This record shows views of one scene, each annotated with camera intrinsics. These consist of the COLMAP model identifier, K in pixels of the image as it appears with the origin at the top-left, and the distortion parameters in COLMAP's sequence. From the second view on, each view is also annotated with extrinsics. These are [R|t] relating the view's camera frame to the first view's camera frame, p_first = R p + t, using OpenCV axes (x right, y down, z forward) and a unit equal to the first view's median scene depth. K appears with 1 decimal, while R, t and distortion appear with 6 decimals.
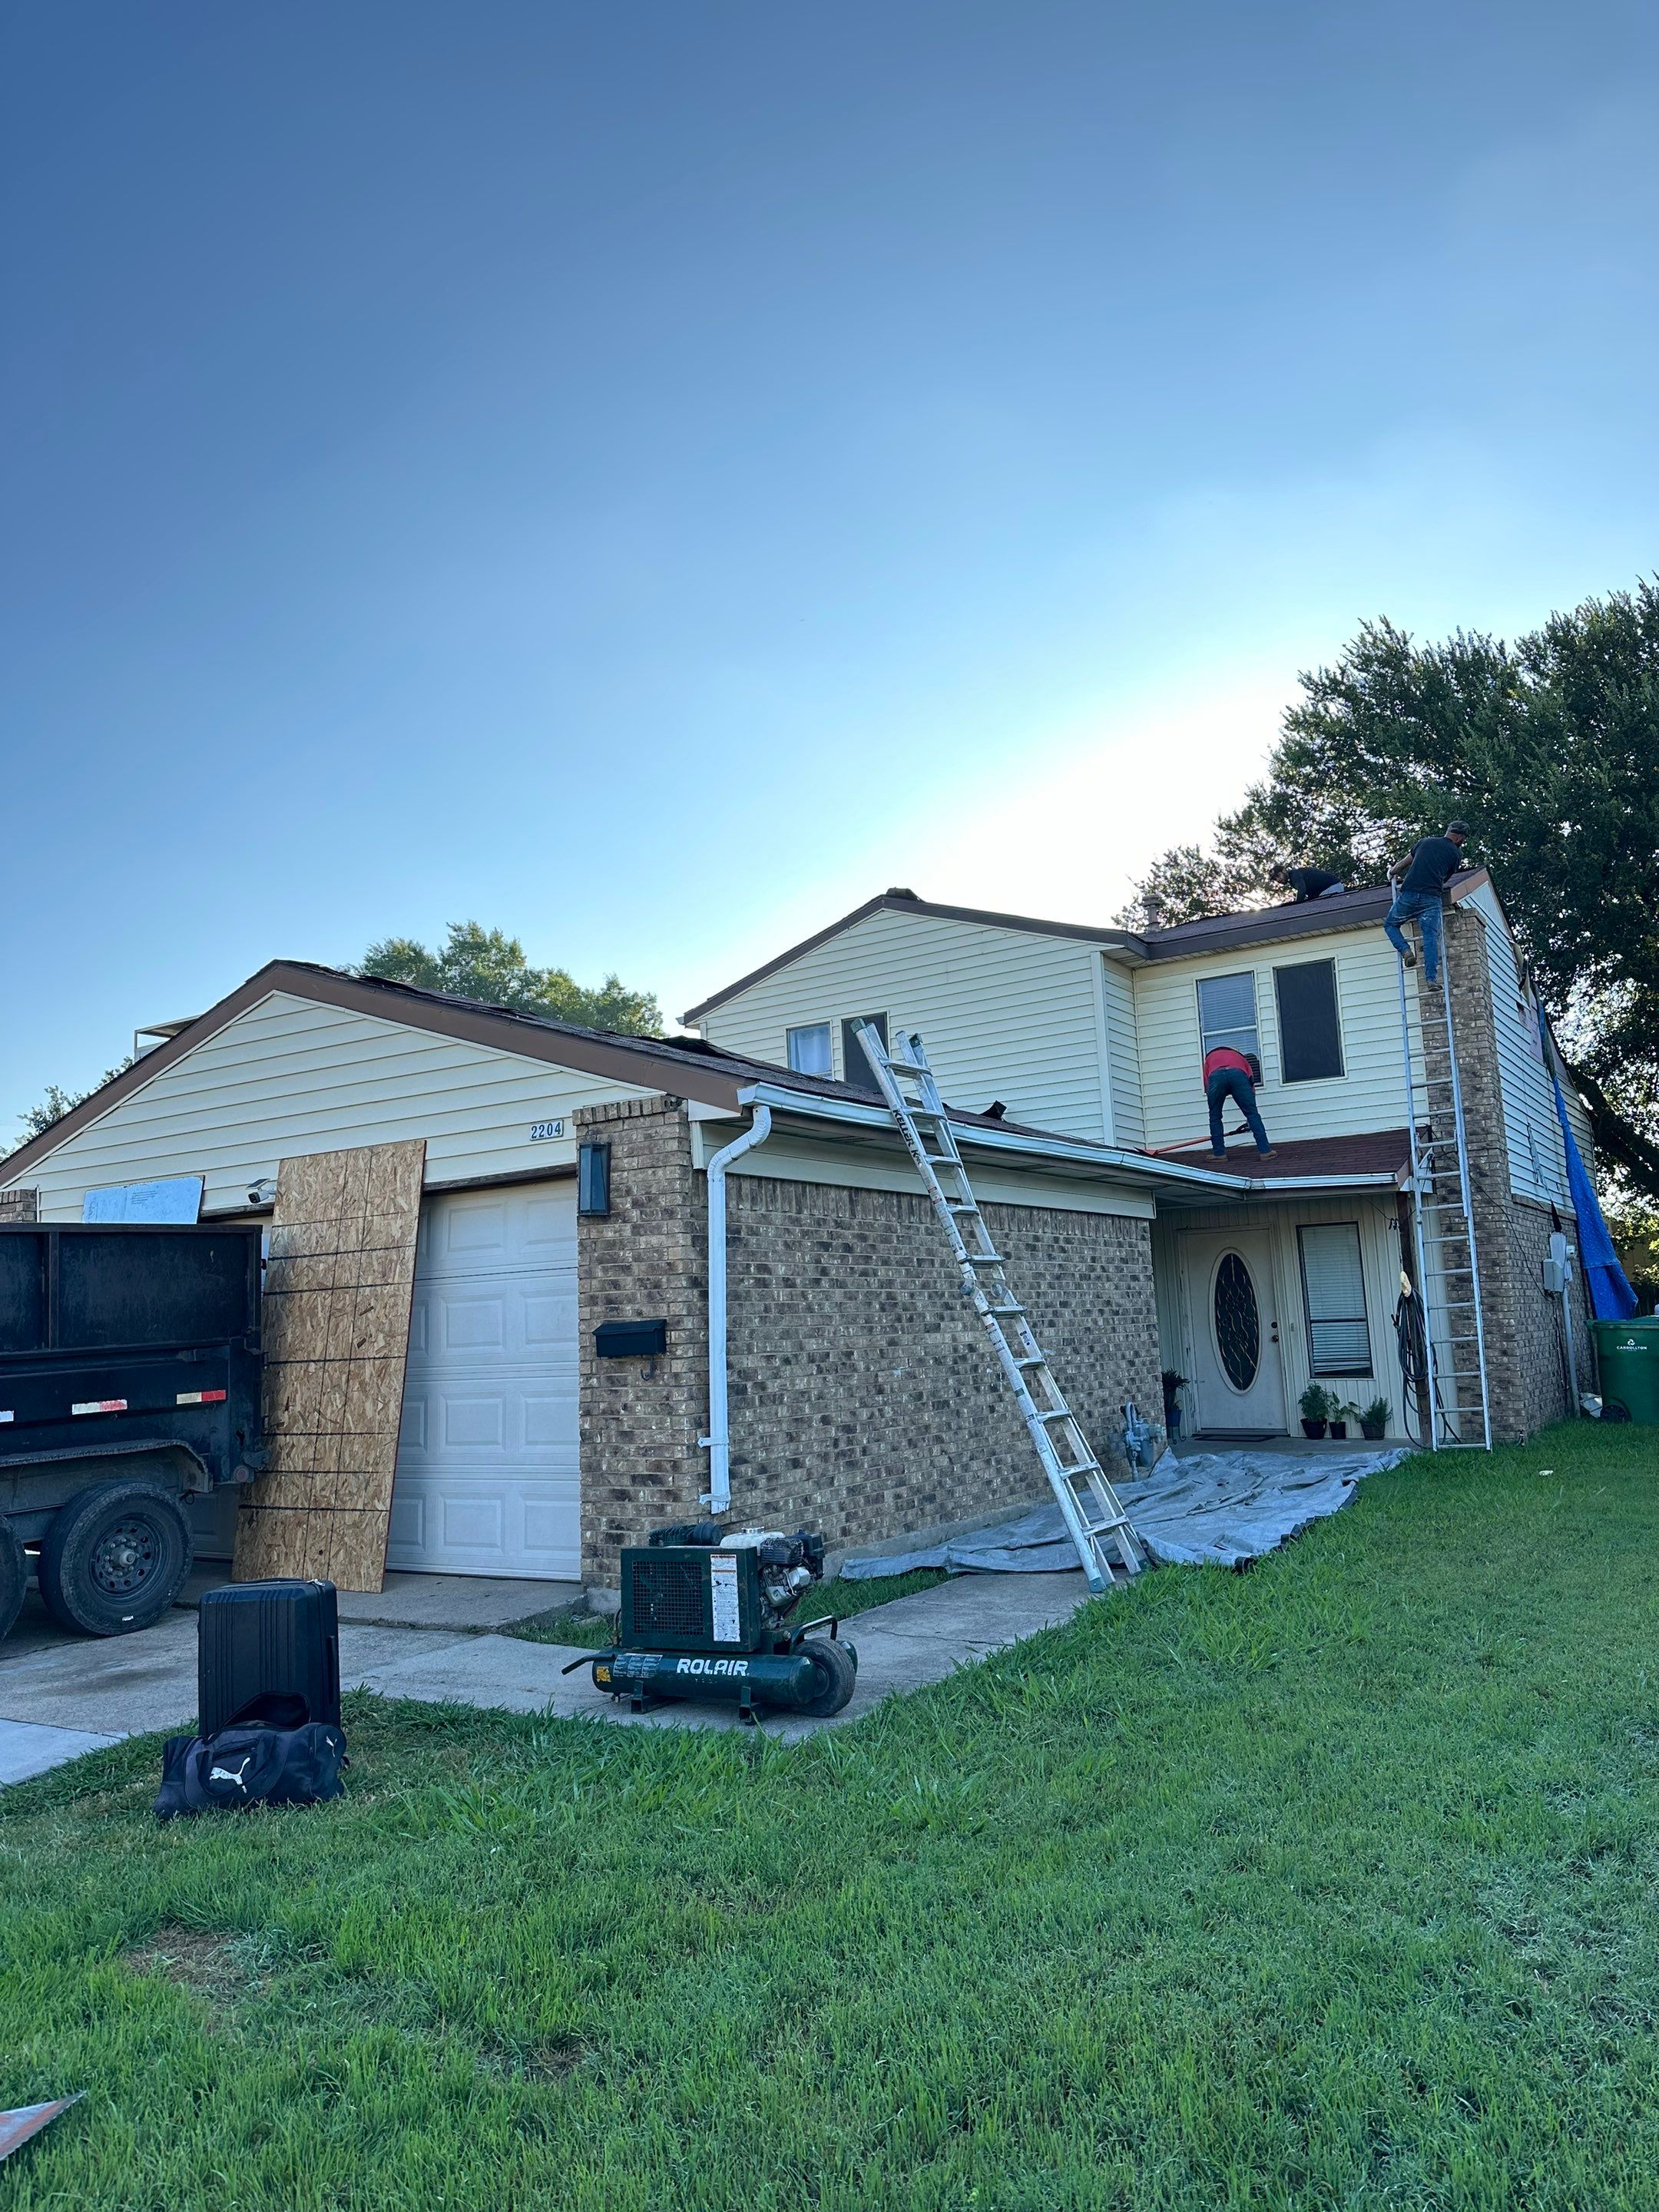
lens RADIAL K [[1563.7, 0, 826.9], [0, 1563.7, 1087.9], [0, 0, 1]] dist [0.046019, -0.055781]
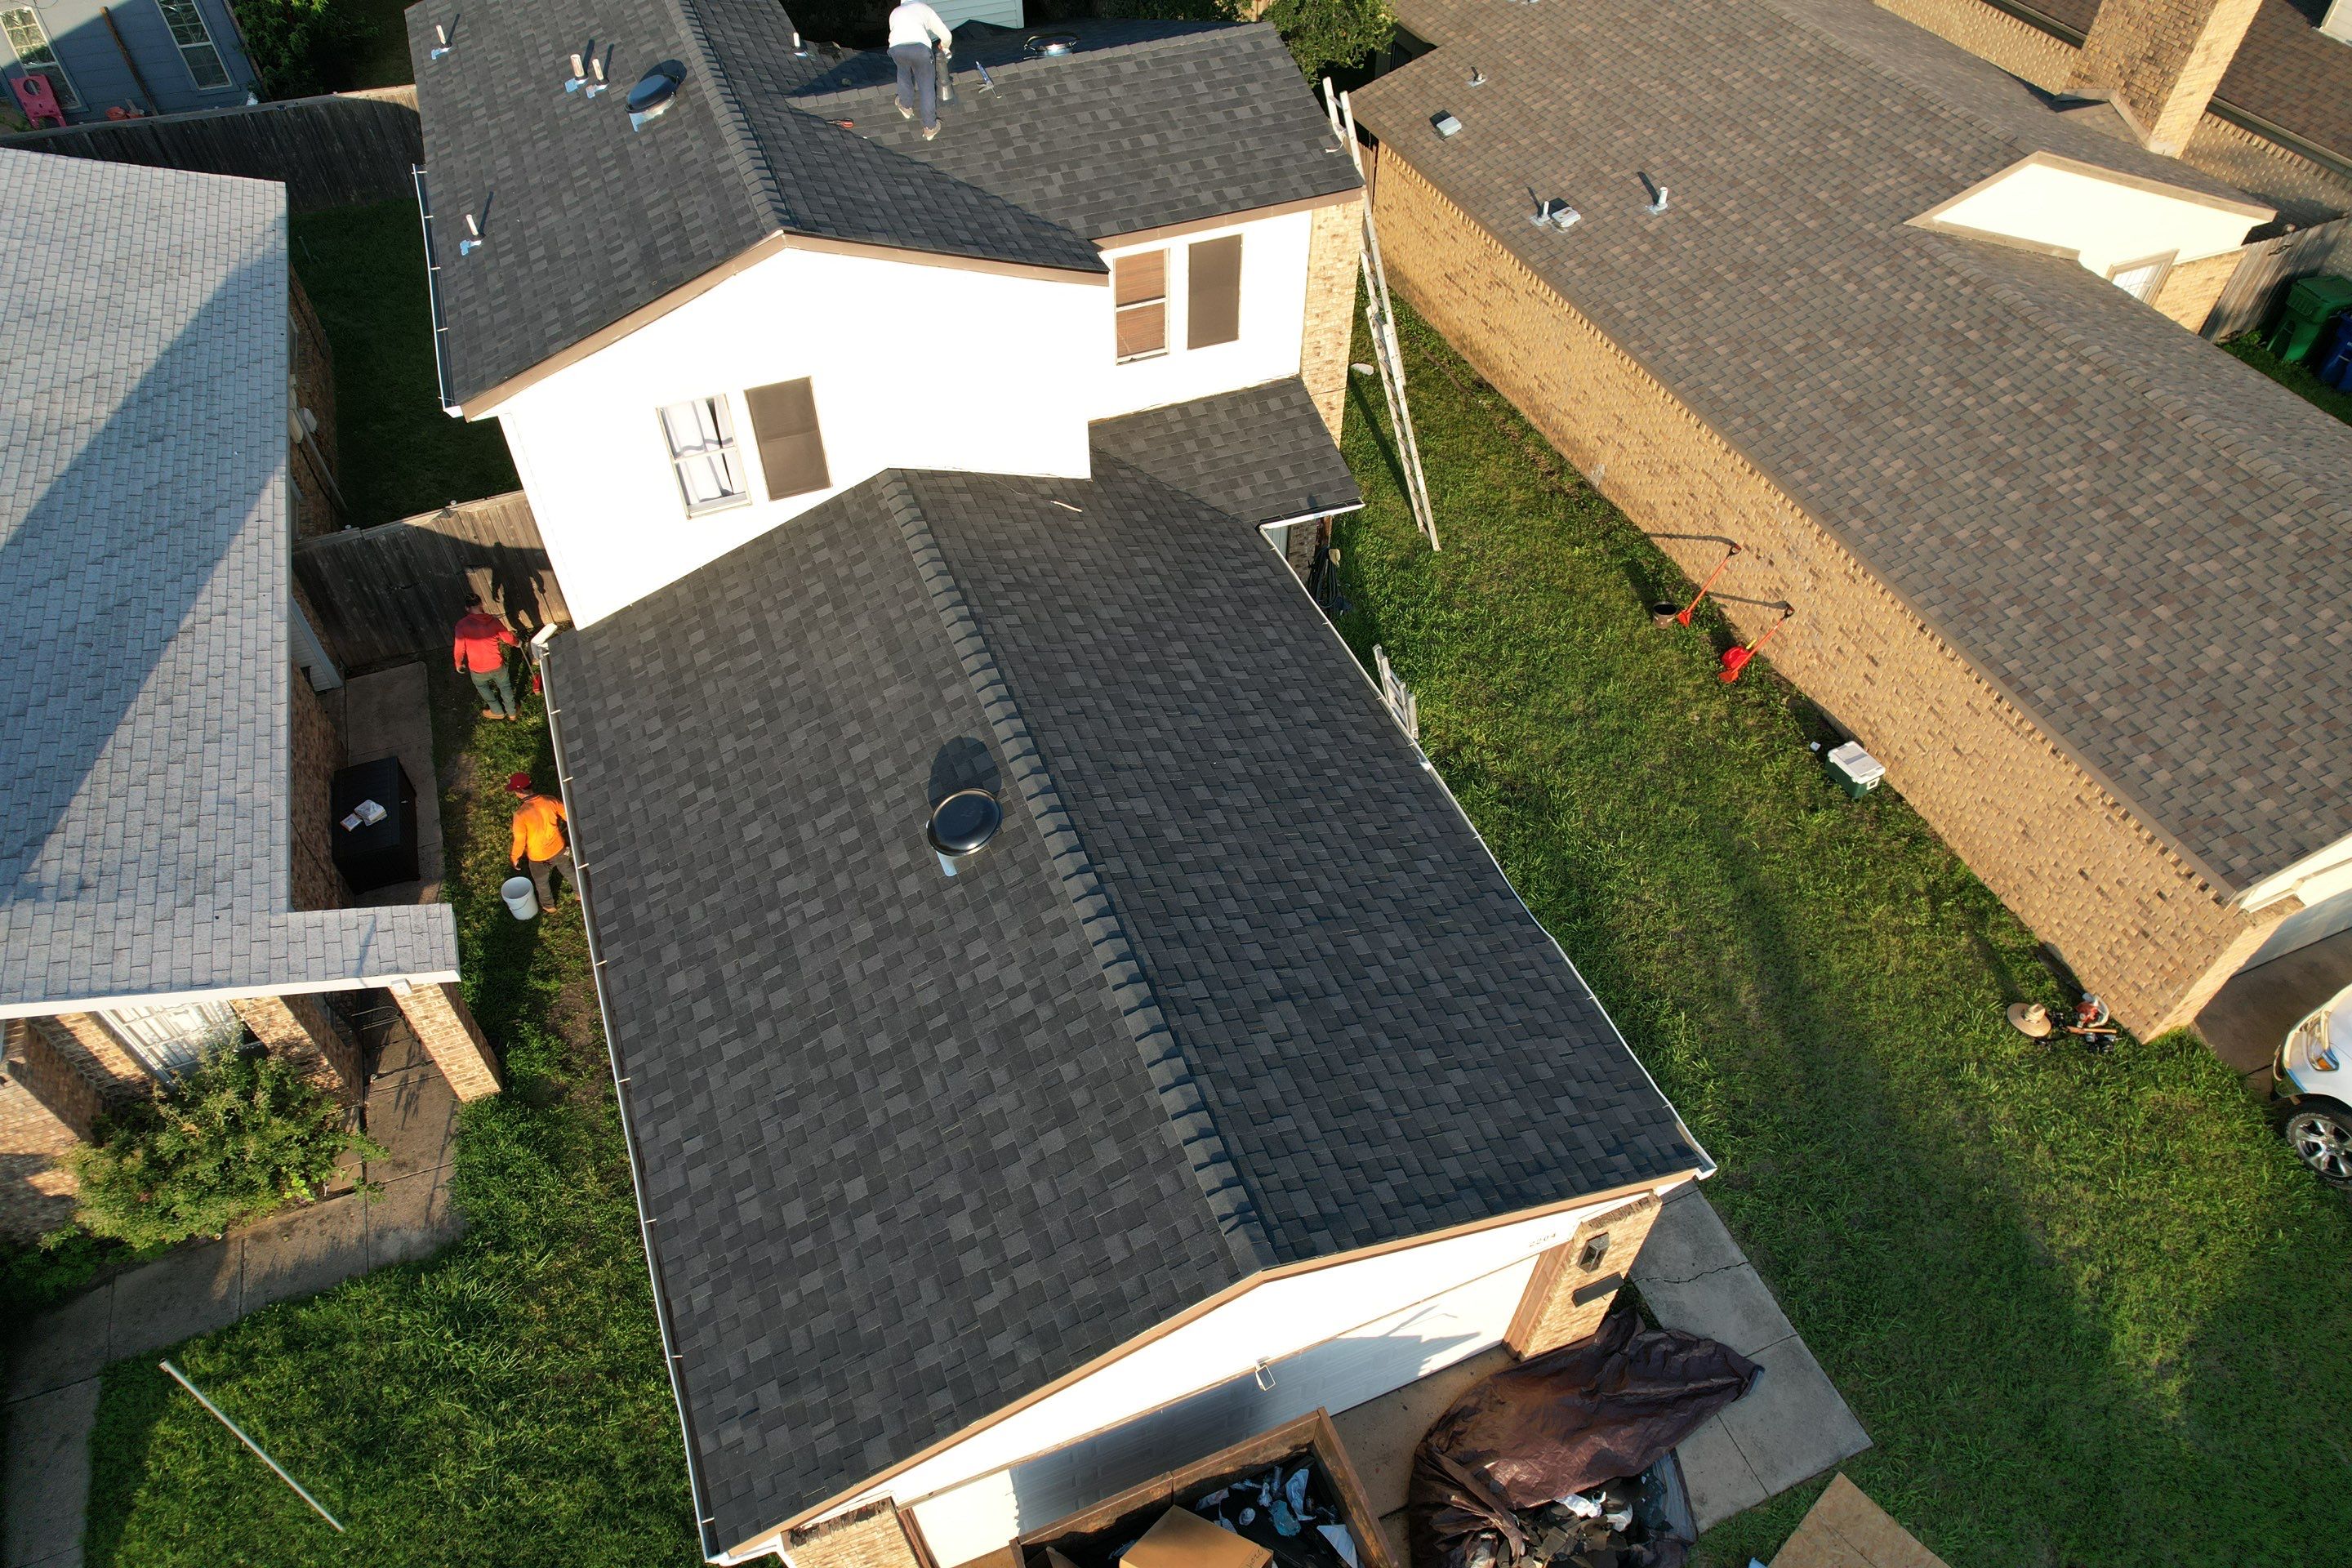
lens RADIAL K [[1510.0, 0, 1175.9], [0, 1510.0, 782.9], [0, 0, 1]] dist [-0.080751, 0.071459]
pose [[0.579476, -0.567624, 0.584817, -0.854595], [-0.162642, 0.622600, 0.765452, -1.093934], [-0.798596, -0.538677, 0.268462, 1.096782]]
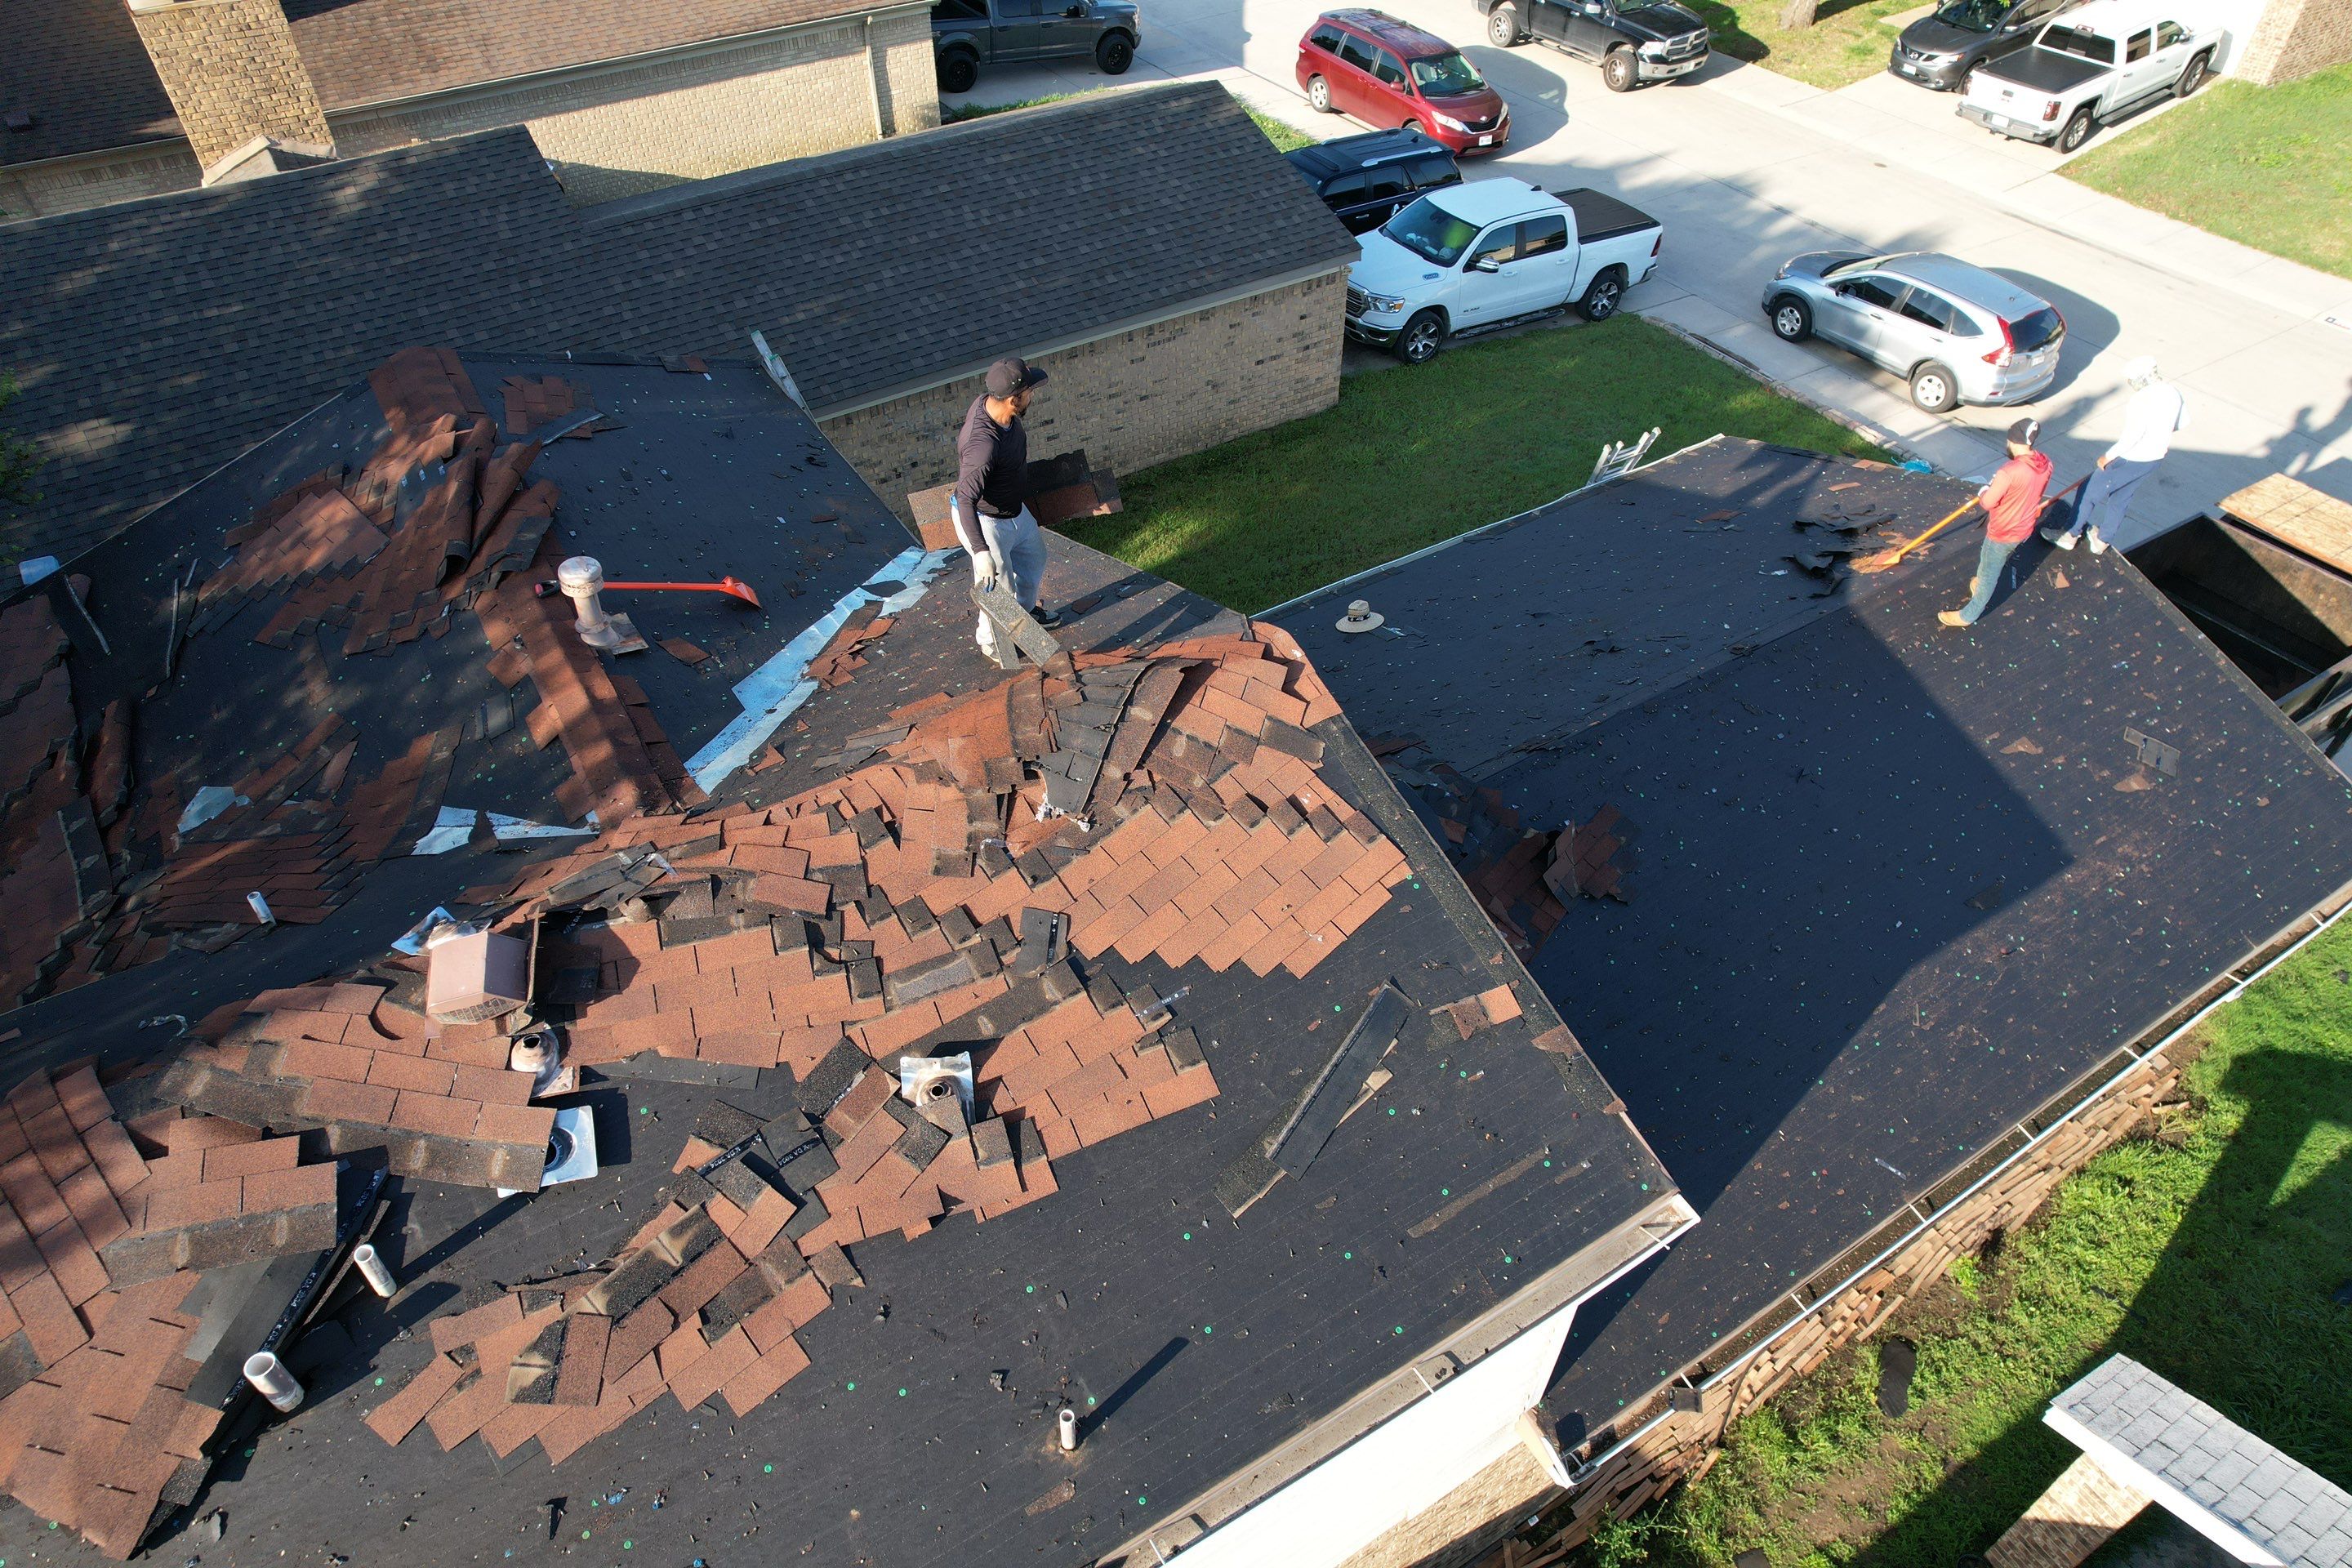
lens RADIAL K [[1510.0, 0, 1175.7], [0, 1510.0, 775.0], [0, 0, 1]] dist [-0.080751, 0.071459]
pose [[-0.900439, -0.261871, 0.347324, -0.186349], [-0.026902, 0.830475, 0.556406, -0.665154], [-0.434151, 0.491666, -0.754836, 2.789621]]
